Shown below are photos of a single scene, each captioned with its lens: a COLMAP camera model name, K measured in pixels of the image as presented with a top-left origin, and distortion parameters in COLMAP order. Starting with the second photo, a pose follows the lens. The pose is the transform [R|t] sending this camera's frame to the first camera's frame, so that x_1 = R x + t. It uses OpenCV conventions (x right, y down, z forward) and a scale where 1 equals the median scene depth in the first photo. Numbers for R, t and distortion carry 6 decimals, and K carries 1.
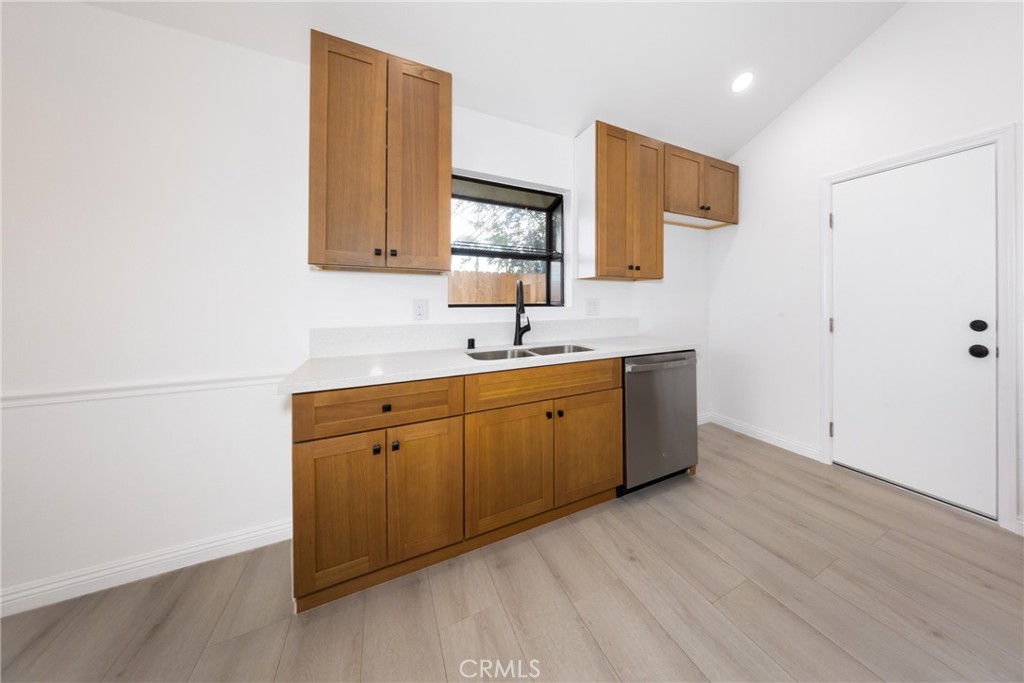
lens RADIAL K [[337.8, 0, 578.0], [0, 337.8, 301.3], [0, 0, 1]] dist [0.002014, 0.000084]
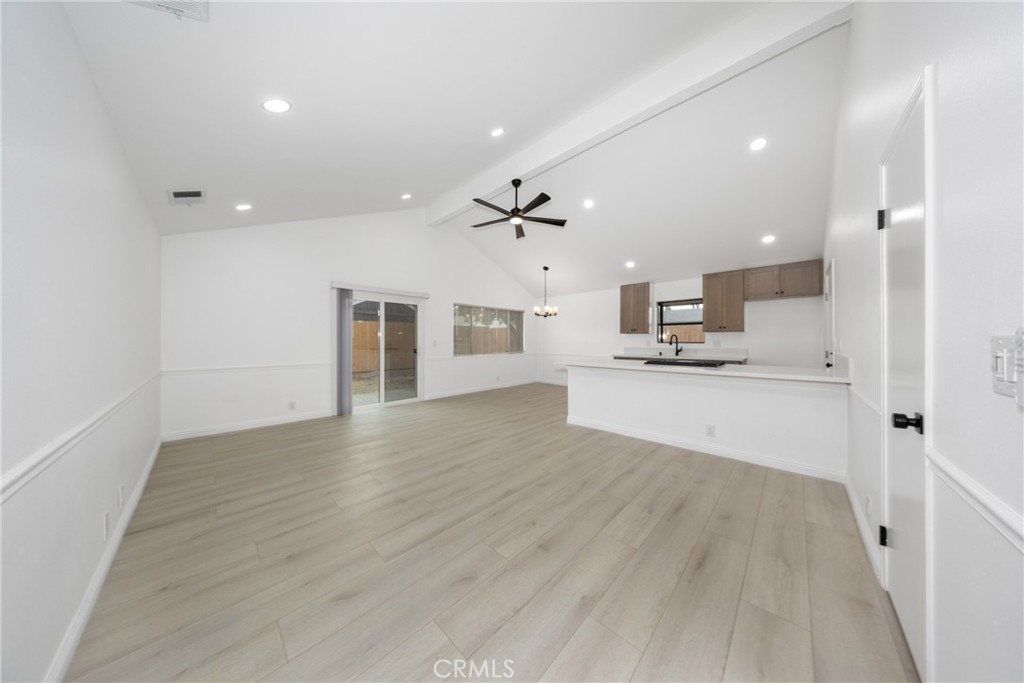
lens RADIAL K [[298.2, 0, 513.6], [0, 298.2, 341.9], [0, 0, 1]] dist [-0.000176, -0.000222]
pose [[0.272200, 0.003353, -0.962235, 2.281680], [0.000107, 0.999994, 0.003515, -0.001946], [0.962241, -0.001060, 0.272198, -1.304363]]
